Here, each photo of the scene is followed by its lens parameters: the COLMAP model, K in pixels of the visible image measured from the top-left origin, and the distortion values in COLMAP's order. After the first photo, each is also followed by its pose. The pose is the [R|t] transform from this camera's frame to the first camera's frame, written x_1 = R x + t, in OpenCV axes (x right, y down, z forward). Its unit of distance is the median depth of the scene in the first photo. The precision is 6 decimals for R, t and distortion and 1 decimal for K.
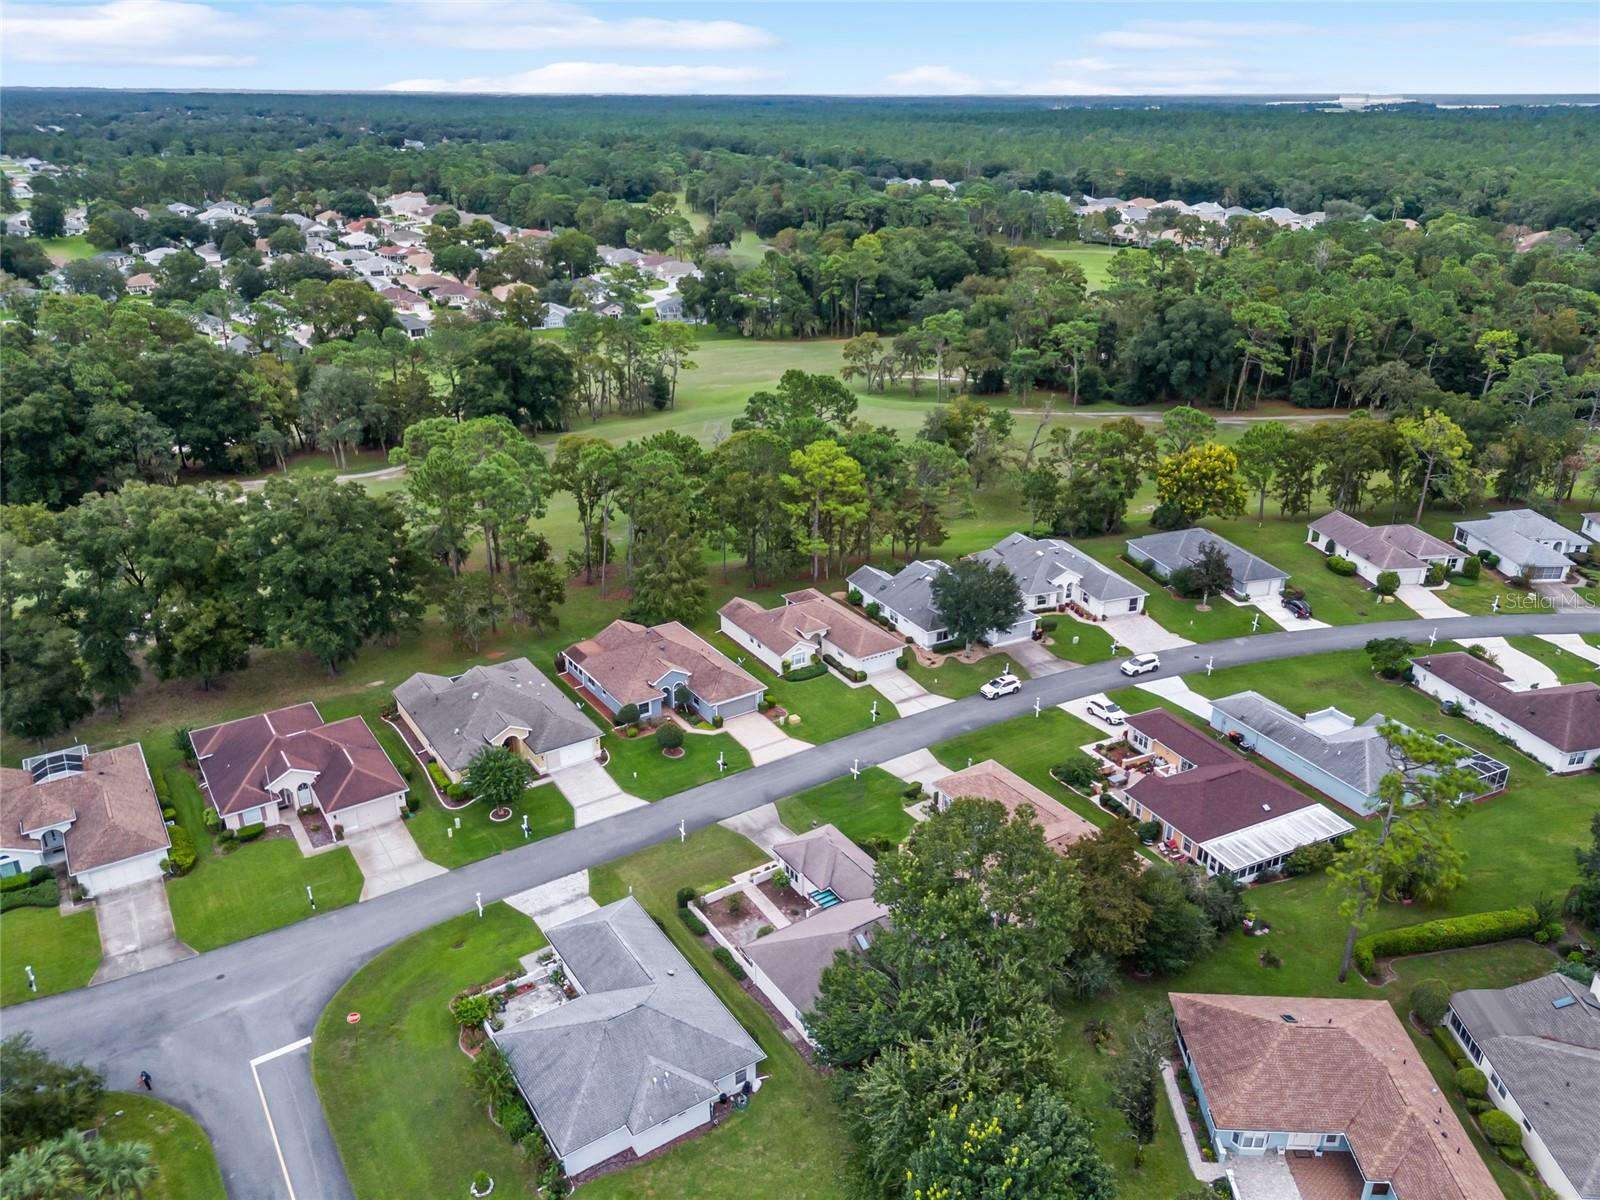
lens RADIAL K [[1148.8, 0, 798.4], [0, 1148.8, 631.3], [0, 0, 1]] dist [0.082234, -0.077786]
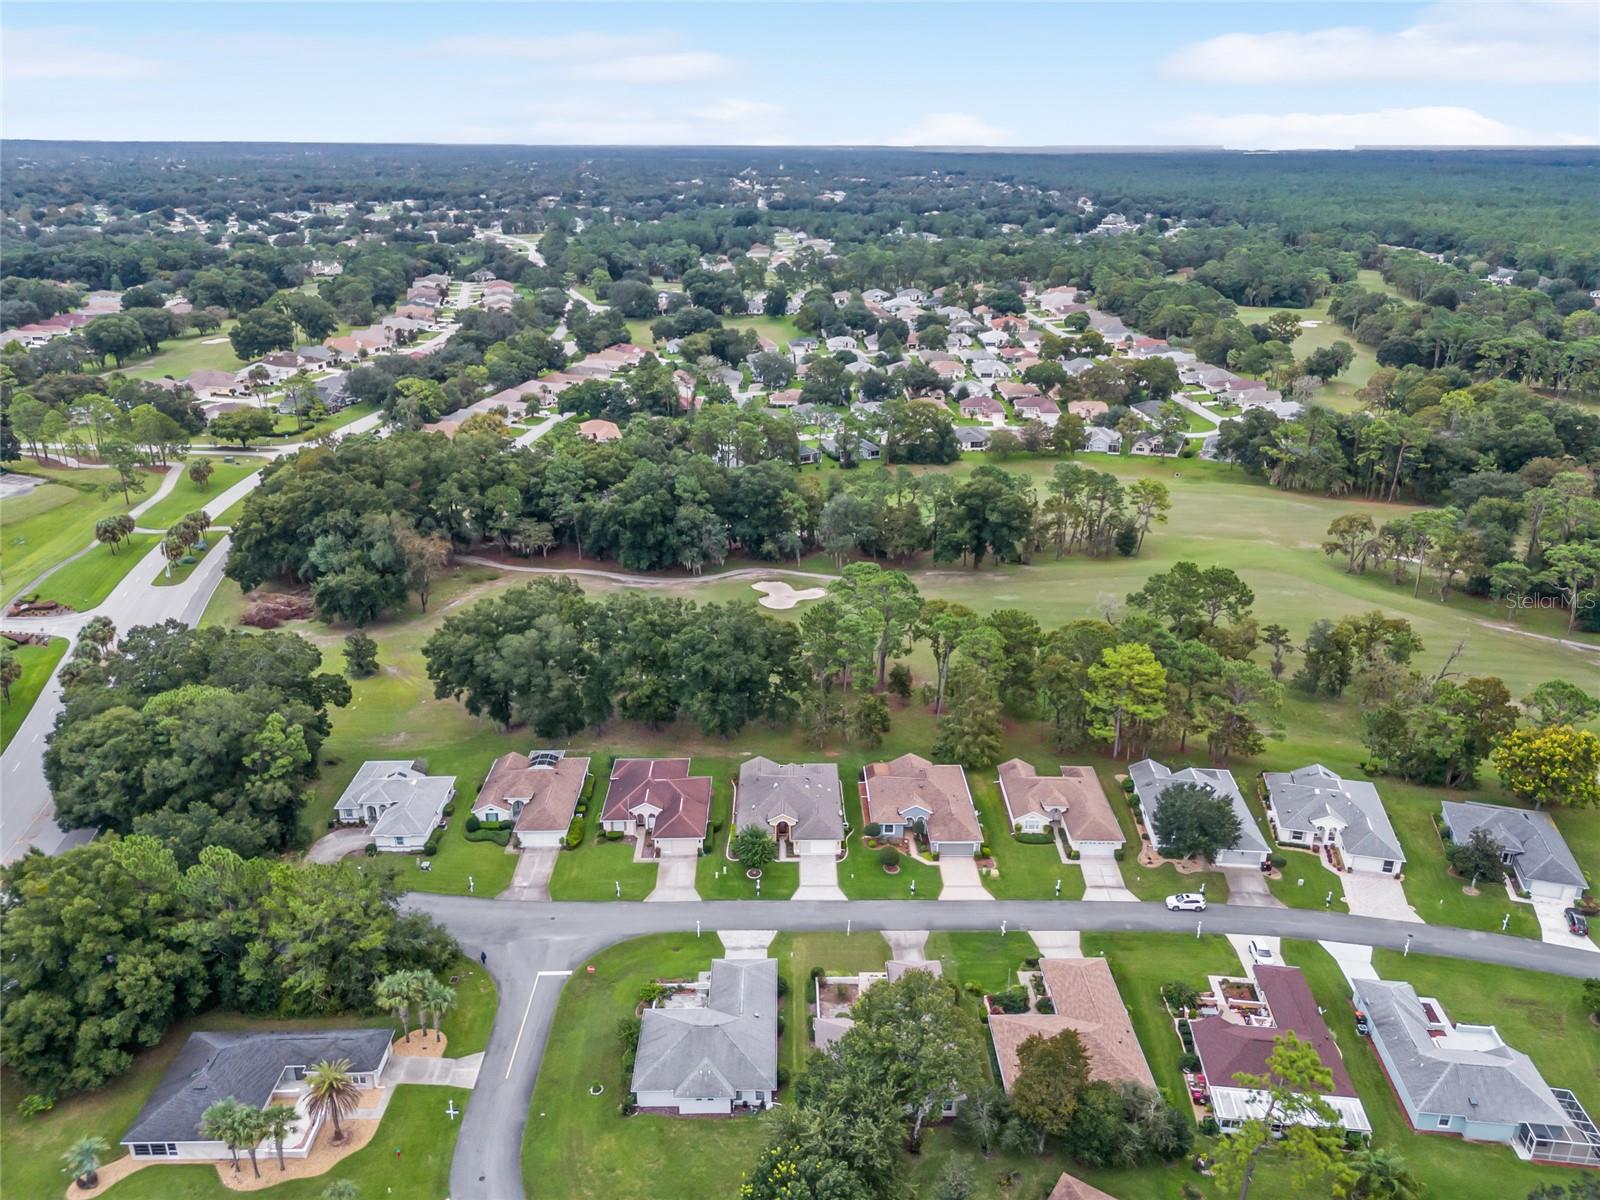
lens RADIAL K [[1170.9, 0, 800.0], [0, 1170.9, 600.0], [0, 0, 1]] dist [0.070785, -0.075811]
pose [[0.841538, 0.193274, -0.504439, 0.400860], [-0.226619, 0.973971, -0.004887, -0.155508], [0.490365, 0.118428, 0.863434, -0.238233]]
